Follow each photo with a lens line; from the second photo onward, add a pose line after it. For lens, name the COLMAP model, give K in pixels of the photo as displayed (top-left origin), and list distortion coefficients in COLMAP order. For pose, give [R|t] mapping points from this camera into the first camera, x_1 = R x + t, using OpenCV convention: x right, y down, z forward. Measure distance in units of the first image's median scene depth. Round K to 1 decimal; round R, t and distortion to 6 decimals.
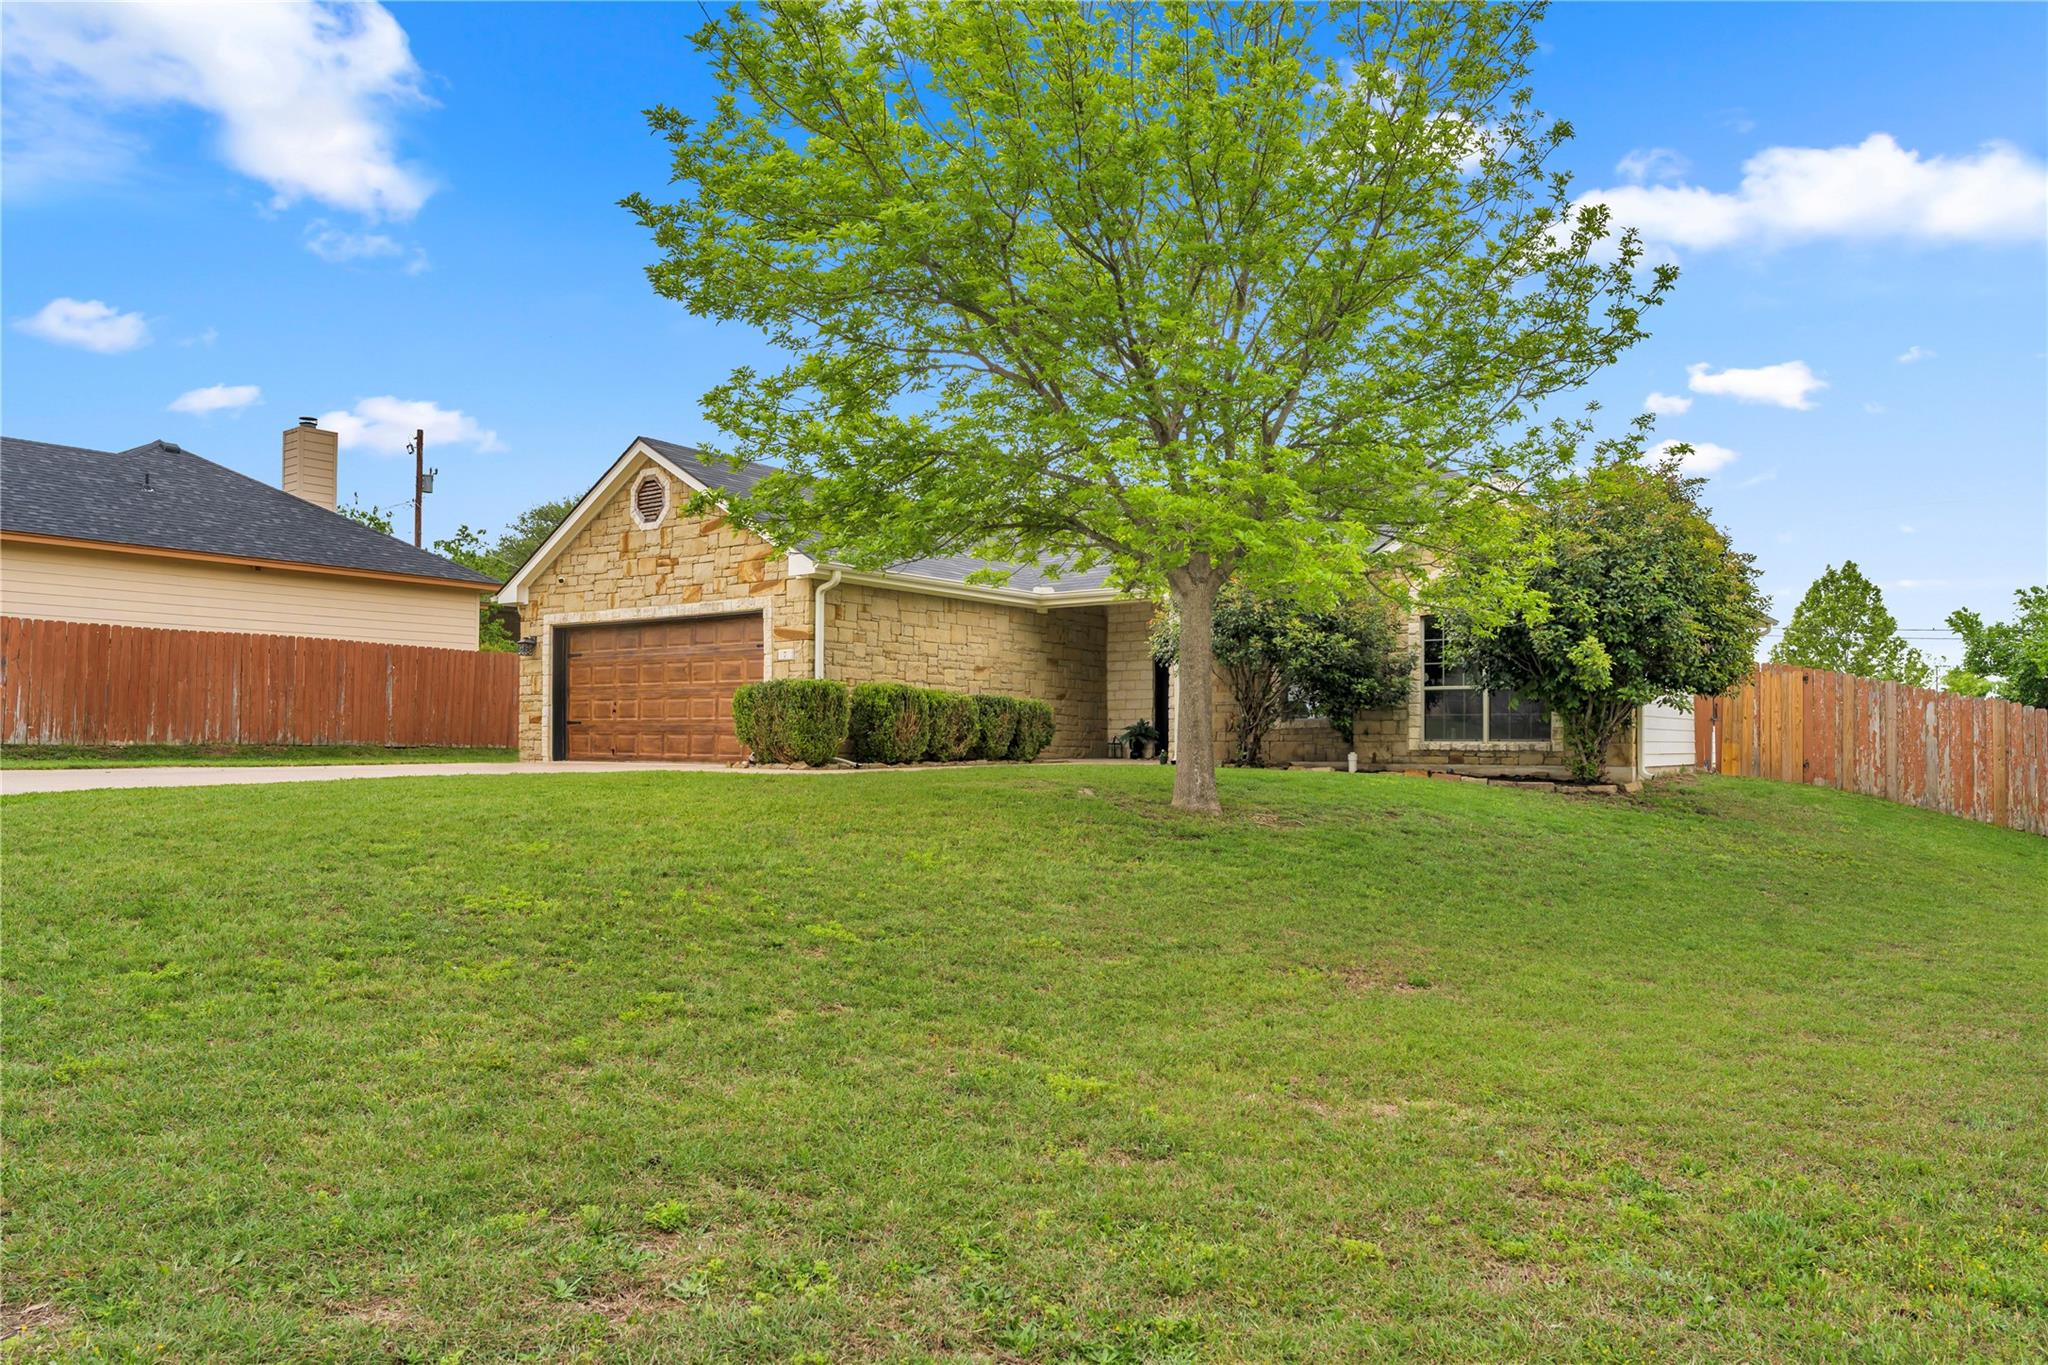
lens RADIAL K [[1375.6, 0, 1015.7], [0, 1375.6, 683.2], [0, 0, 1]] dist [0.000893, -0.002020]
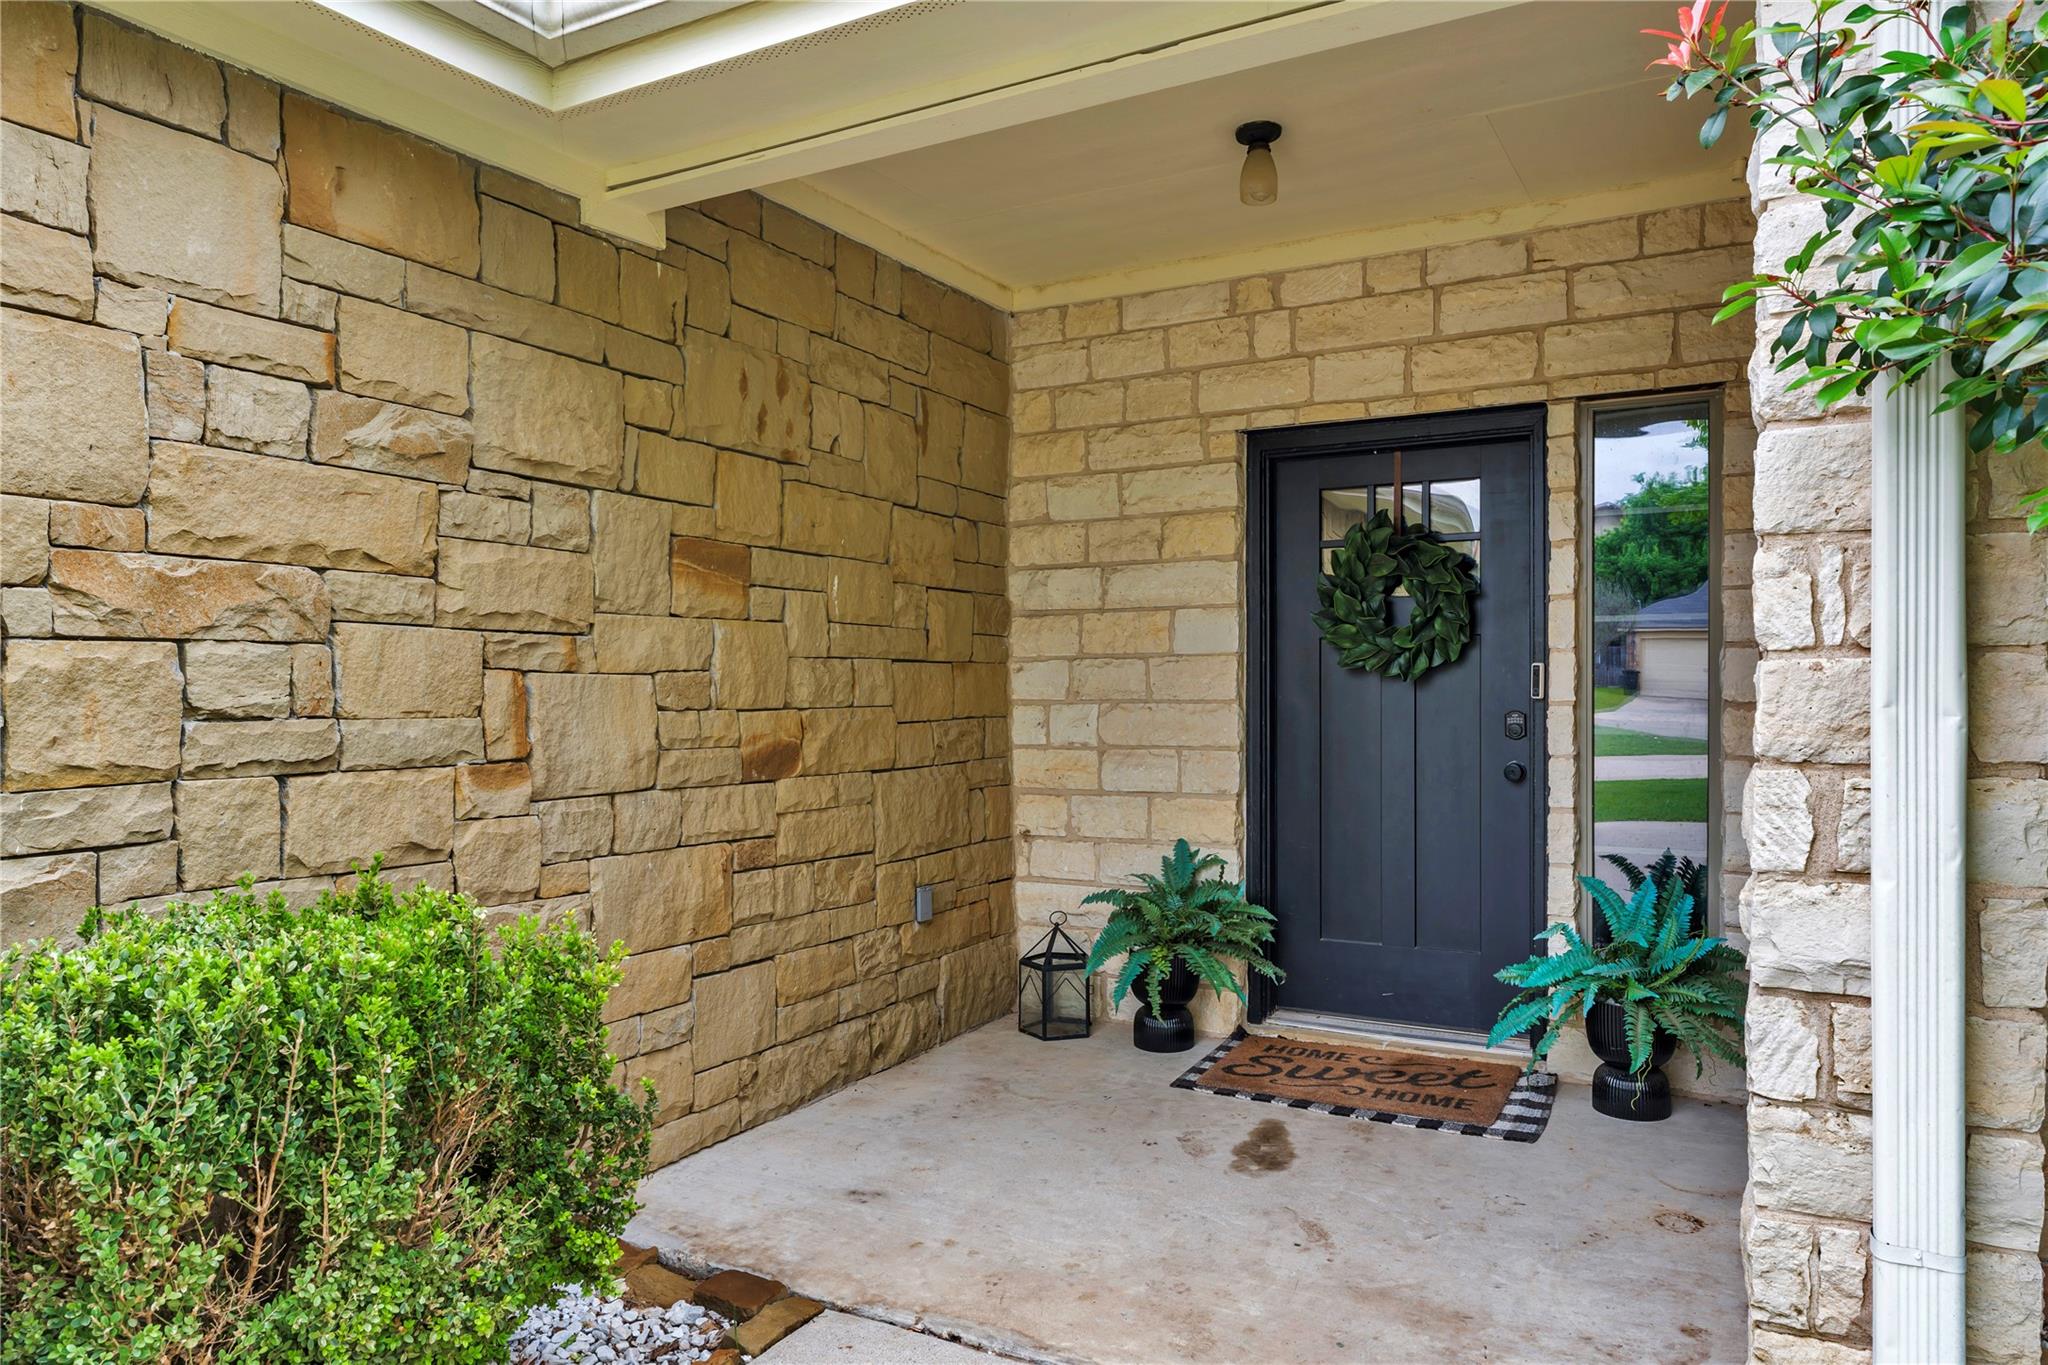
lens RADIAL K [[1375.6, 0, 1016.4], [0, 1375.6, 683.1], [0, 0, 1]] dist [0.000893, -0.002020]
pose [[0.991491, -0.010404, 0.129761, 0.047127], [0.004723, 0.999020, 0.044006, -0.008834], [-0.130092, -0.043019, 0.990568, 0.936227]]
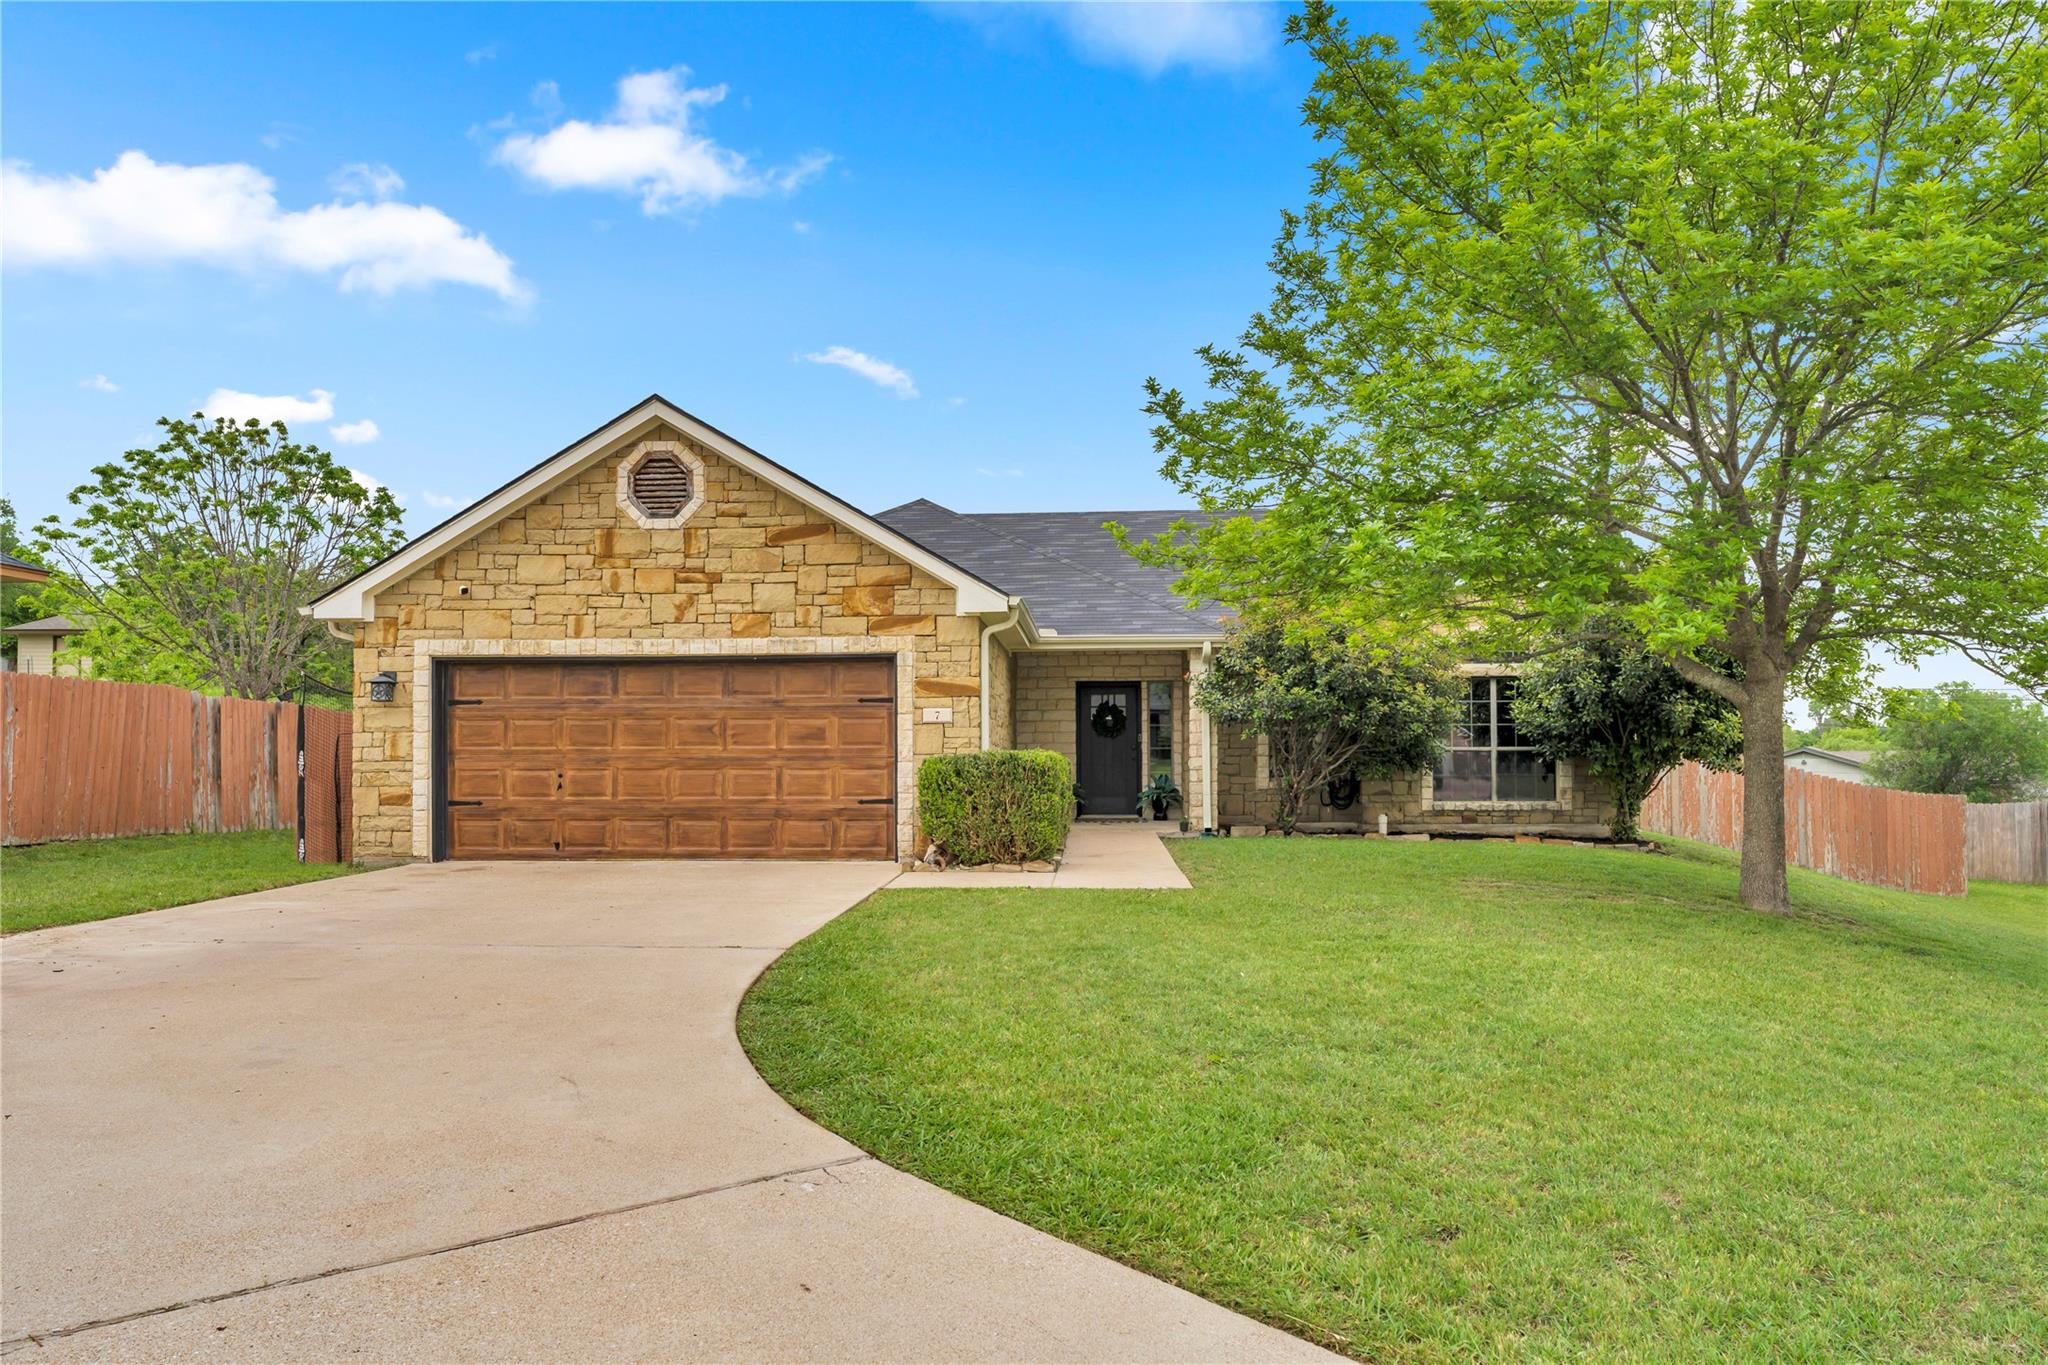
lens RADIAL K [[1375.6, 0, 1032.0], [0, 1375.6, 695.5], [0, 0, 1]] dist [0.000893, -0.002020]
pose [[0.831818, 0.013842, 0.554875, -0.495644], [-0.014818, 0.999886, -0.002728, -0.027576], [-0.554850, -0.005953, 0.831929, 0.311115]]
